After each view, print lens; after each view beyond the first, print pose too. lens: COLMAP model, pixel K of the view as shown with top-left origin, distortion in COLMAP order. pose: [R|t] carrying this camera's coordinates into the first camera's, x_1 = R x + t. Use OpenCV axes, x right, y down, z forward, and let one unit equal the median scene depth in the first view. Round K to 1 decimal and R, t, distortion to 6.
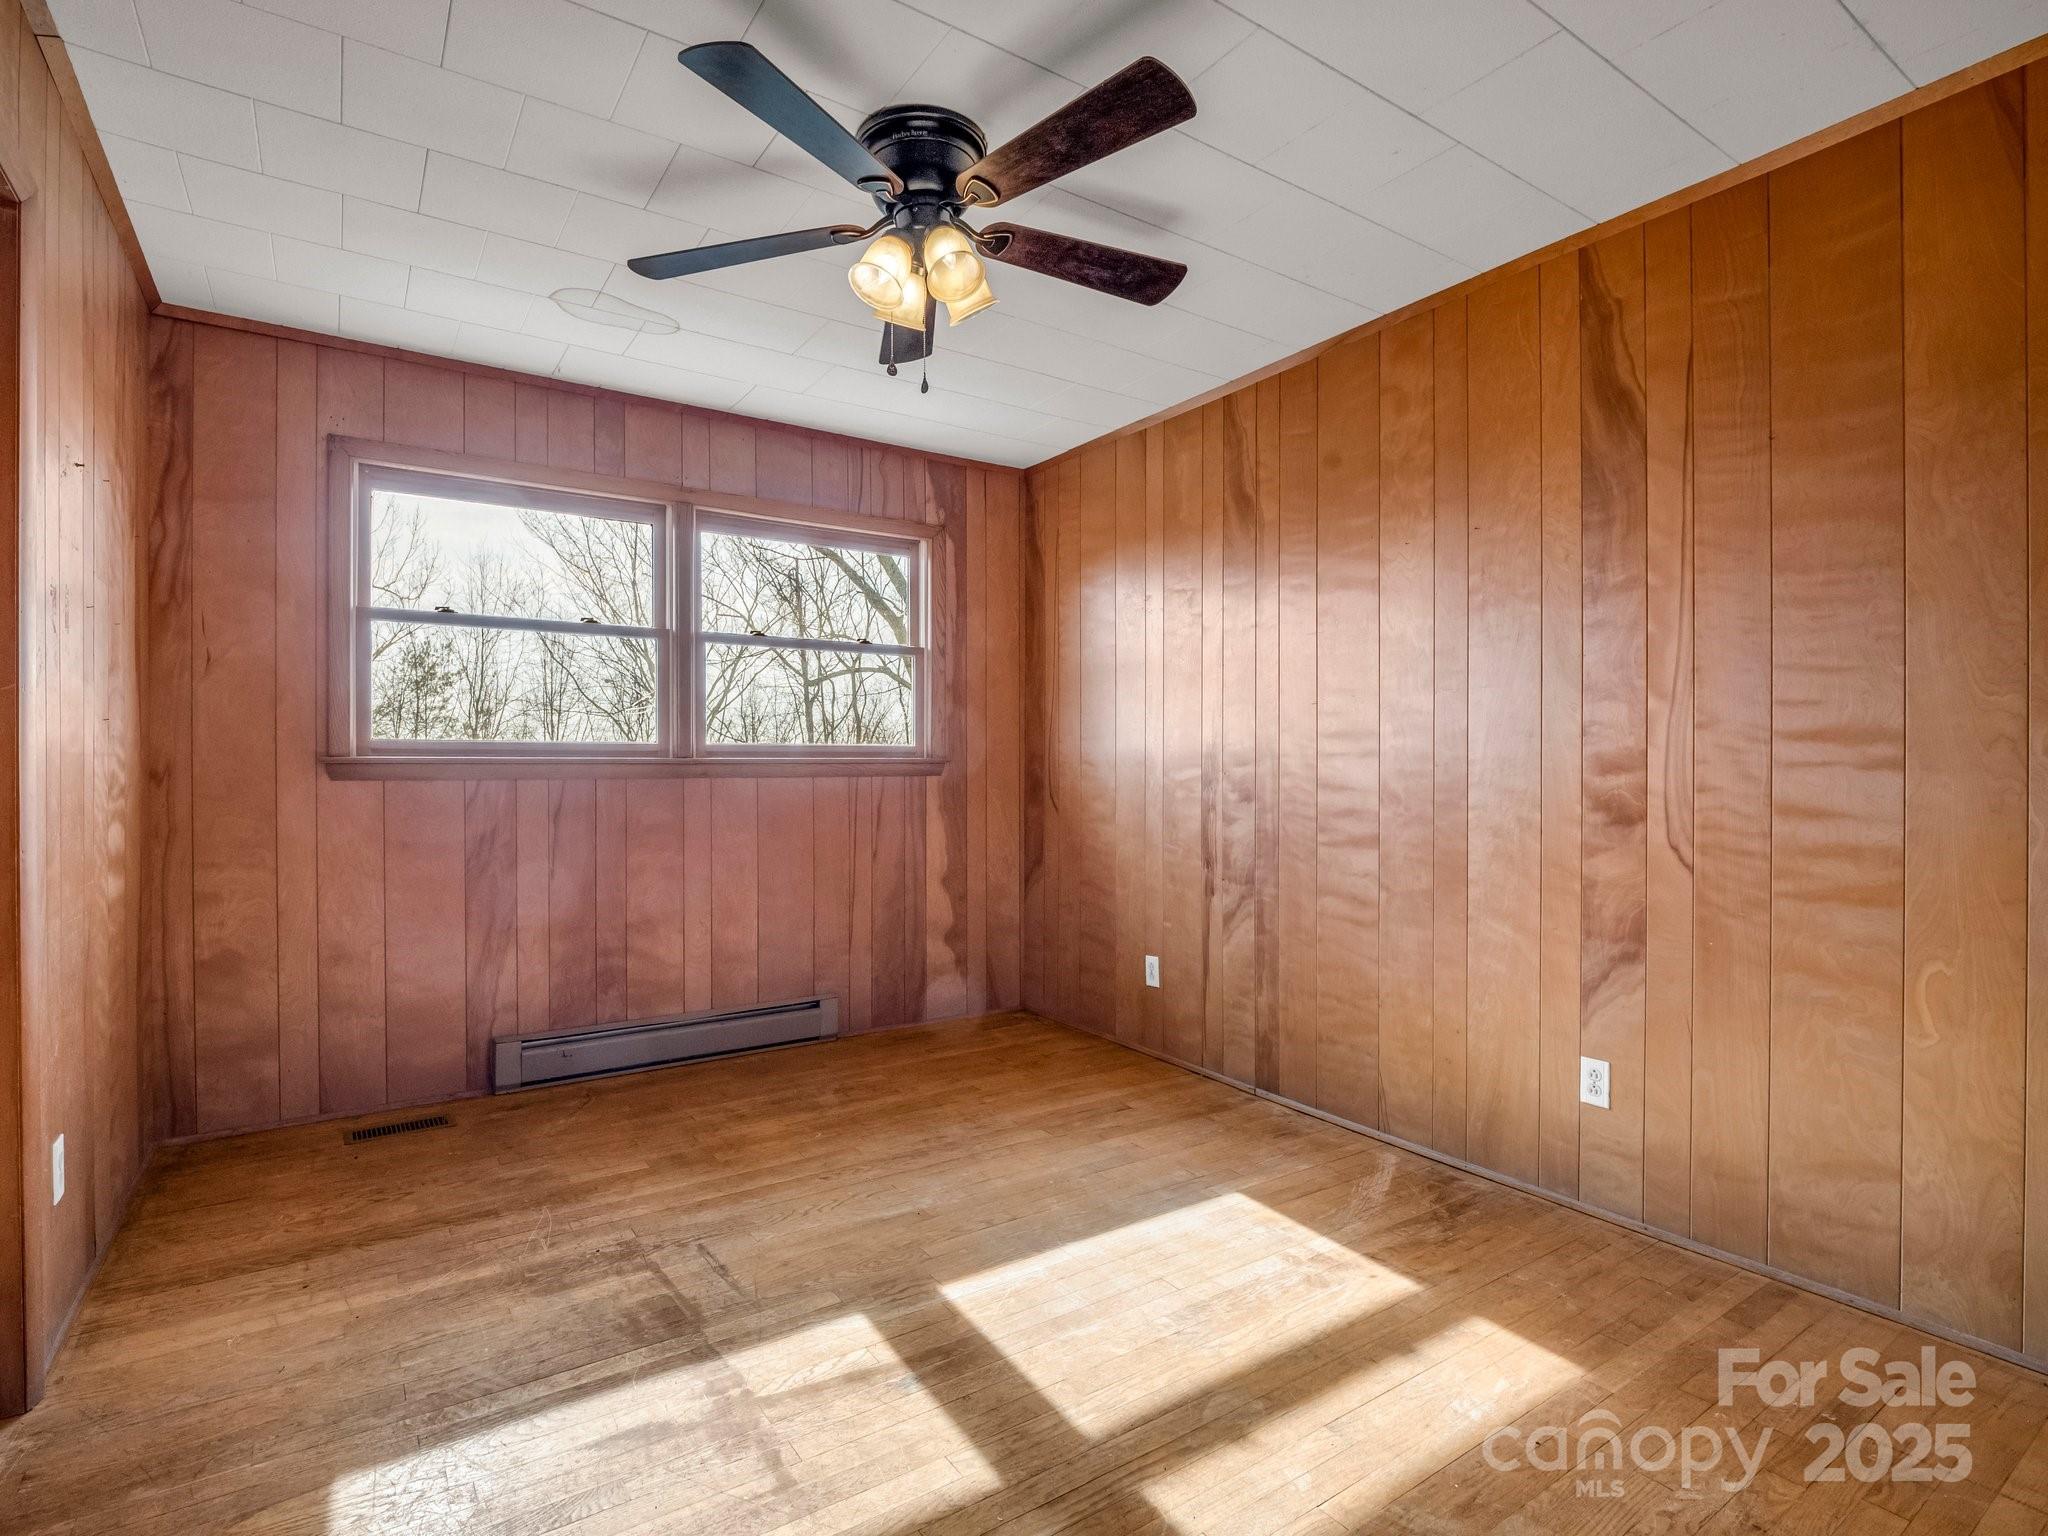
lens RADIAL K [[1019.8, 0, 1040.5], [0, 1019.8, 766.2], [0, 0, 1]] dist [-0.000510, -0.000617]
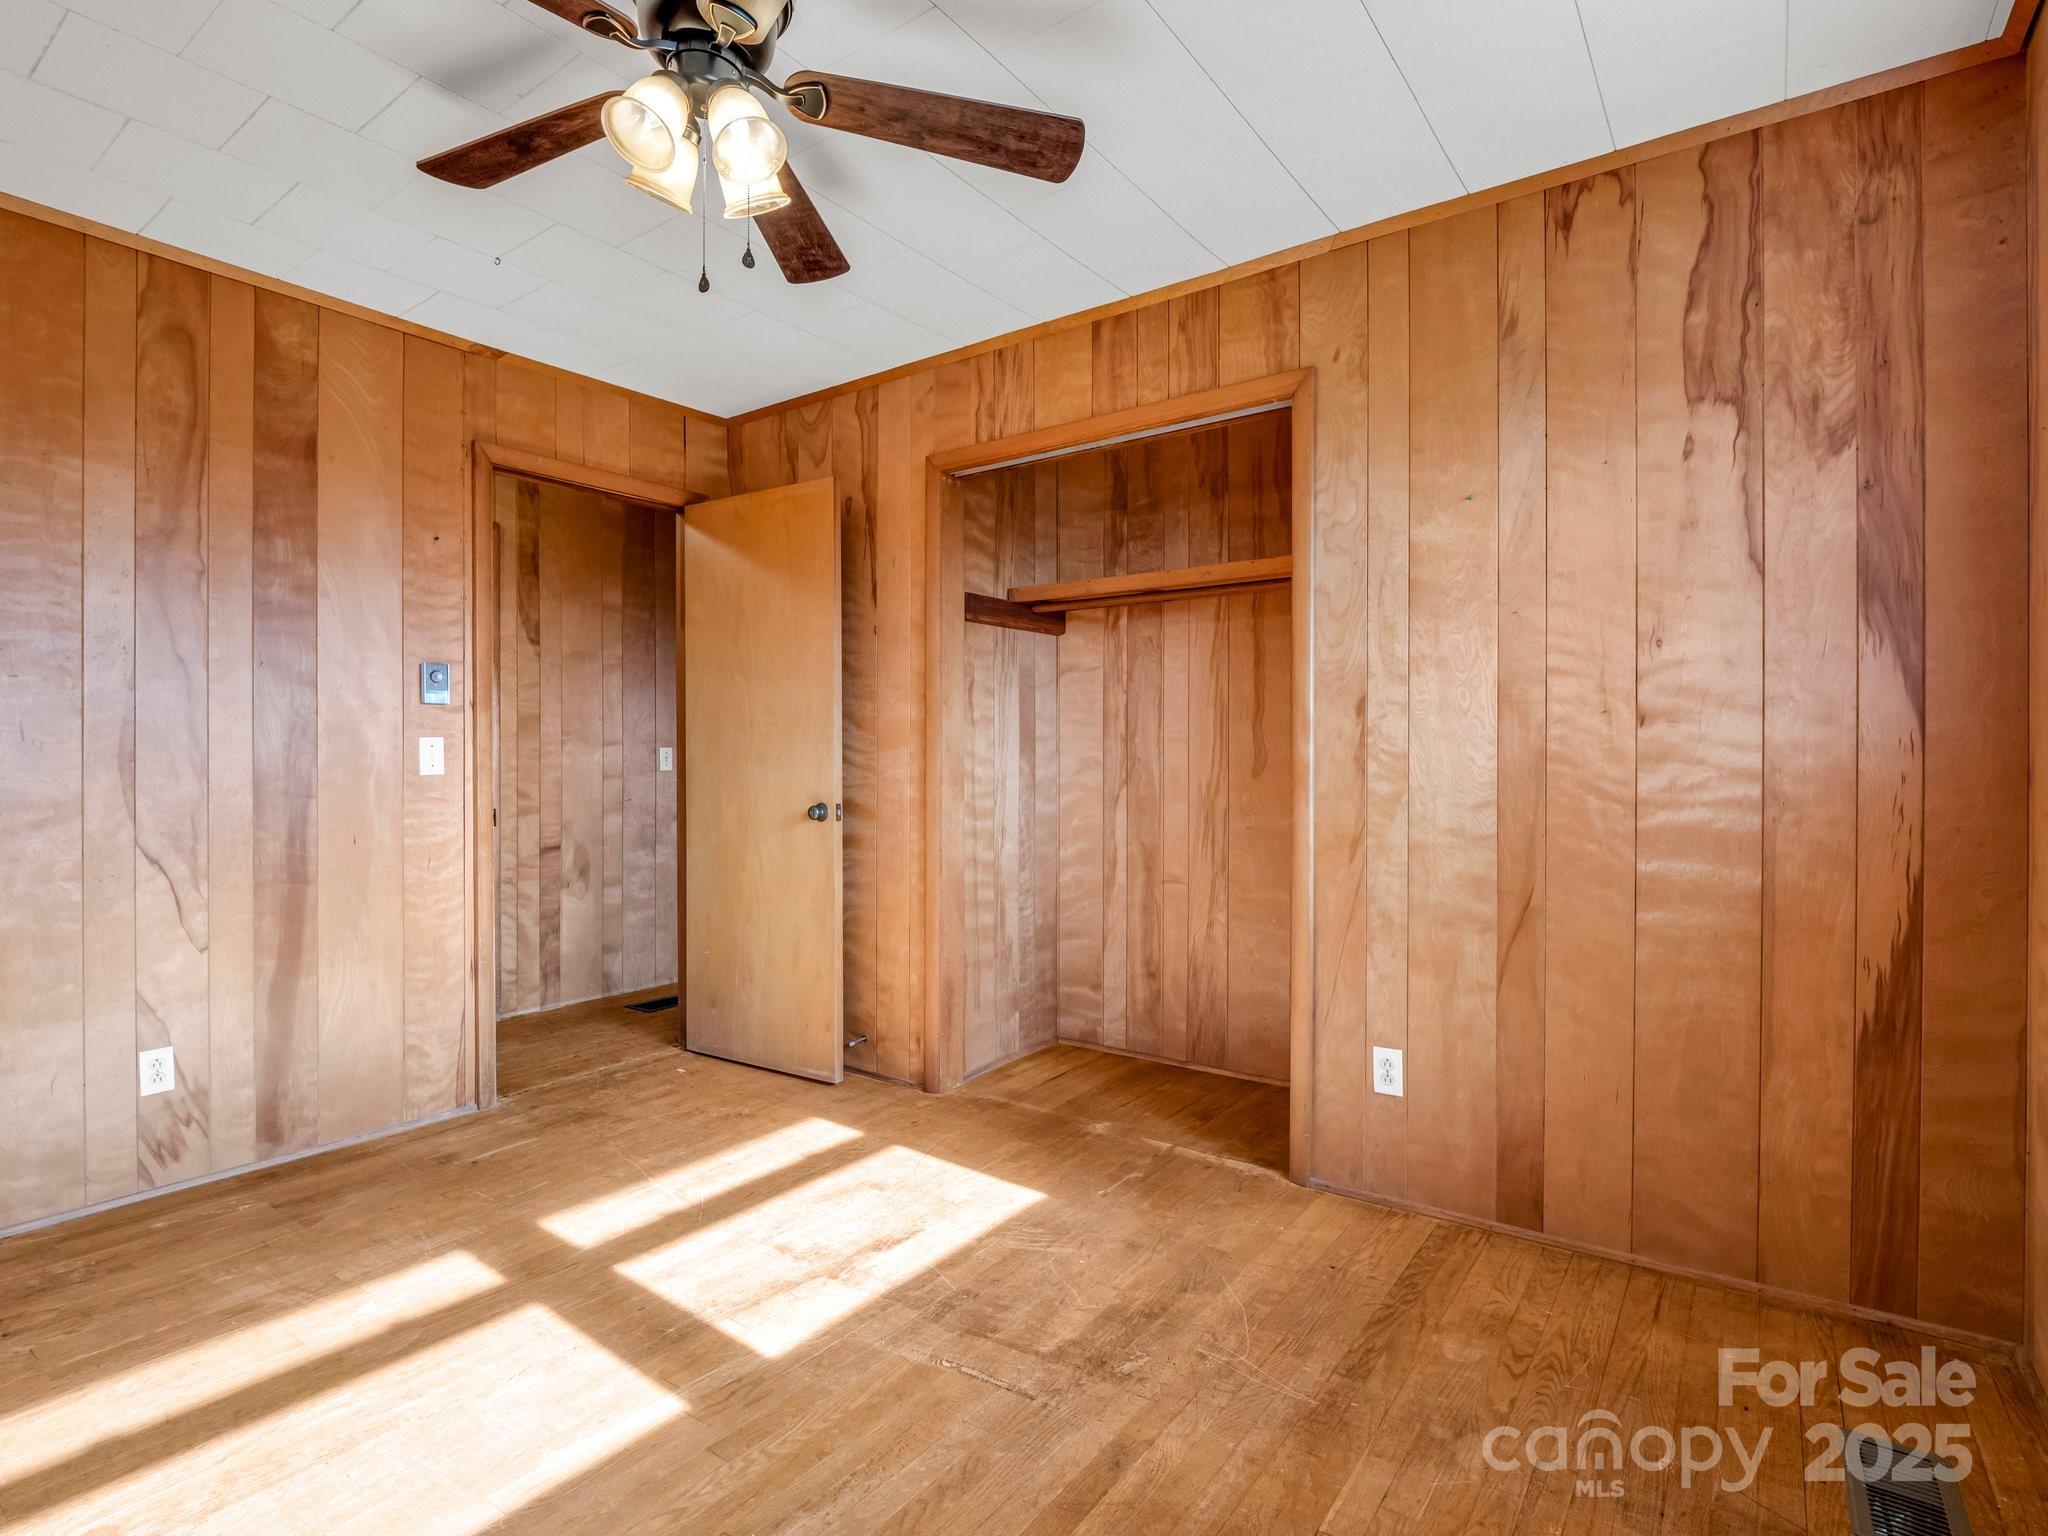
lens RADIAL K [[1019.8, 0, 1027.9], [0, 1019.8, 771.1], [0, 0, 1]] dist [-0.000510, -0.000617]
pose [[-0.947783, 0.008192, -0.318811, -0.102366], [0.006350, 0.999957, 0.006817, -0.001382], [0.318853, 0.004436, -0.947794, 1.872614]]
